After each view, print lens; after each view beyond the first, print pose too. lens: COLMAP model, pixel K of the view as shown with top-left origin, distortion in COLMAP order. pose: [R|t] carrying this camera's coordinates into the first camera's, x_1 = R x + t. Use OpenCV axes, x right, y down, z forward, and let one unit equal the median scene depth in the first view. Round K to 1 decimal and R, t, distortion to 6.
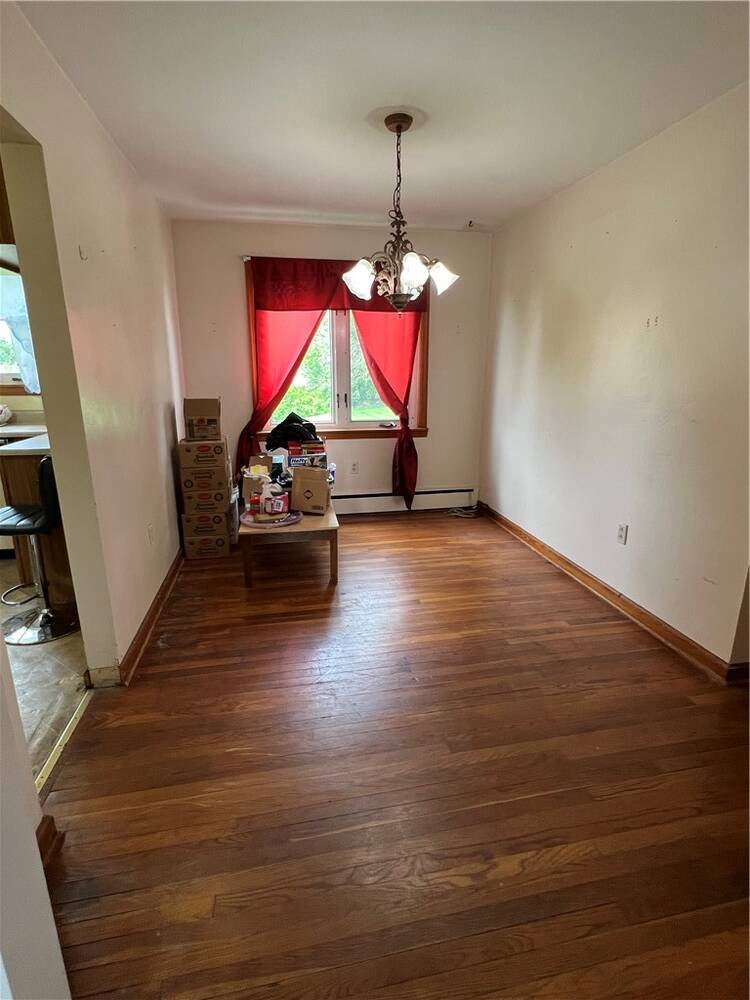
lens RADIAL K [[500.5, 0, 375.0], [0, 500.5, 500.0], [0, 0, 1]] dist [0.000141, -0.000184]
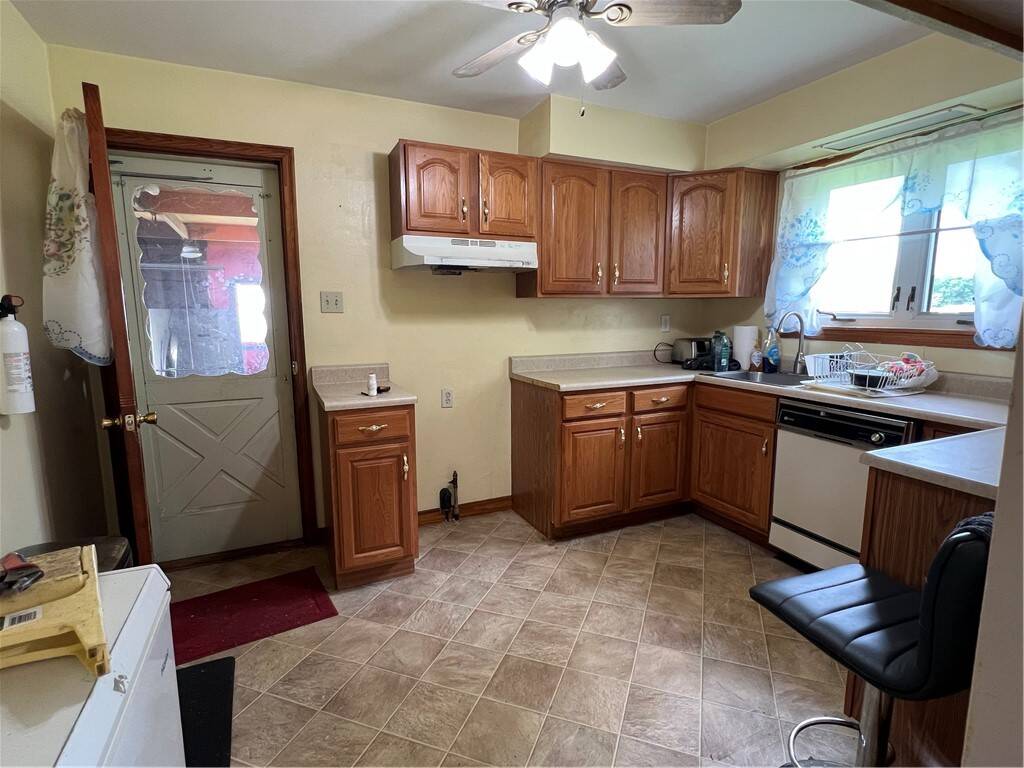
lens RADIAL K [[512.5, 0, 512.0], [0, 512.5, 384.0], [0, 0, 1]] dist [0.000141, -0.000184]
pose [[0.228978, 0.135078, -0.964014, -0.242699], [-0.243064, 0.966889, 0.077747, -0.086972], [0.942597, 0.216515, 0.254229, 0.355420]]
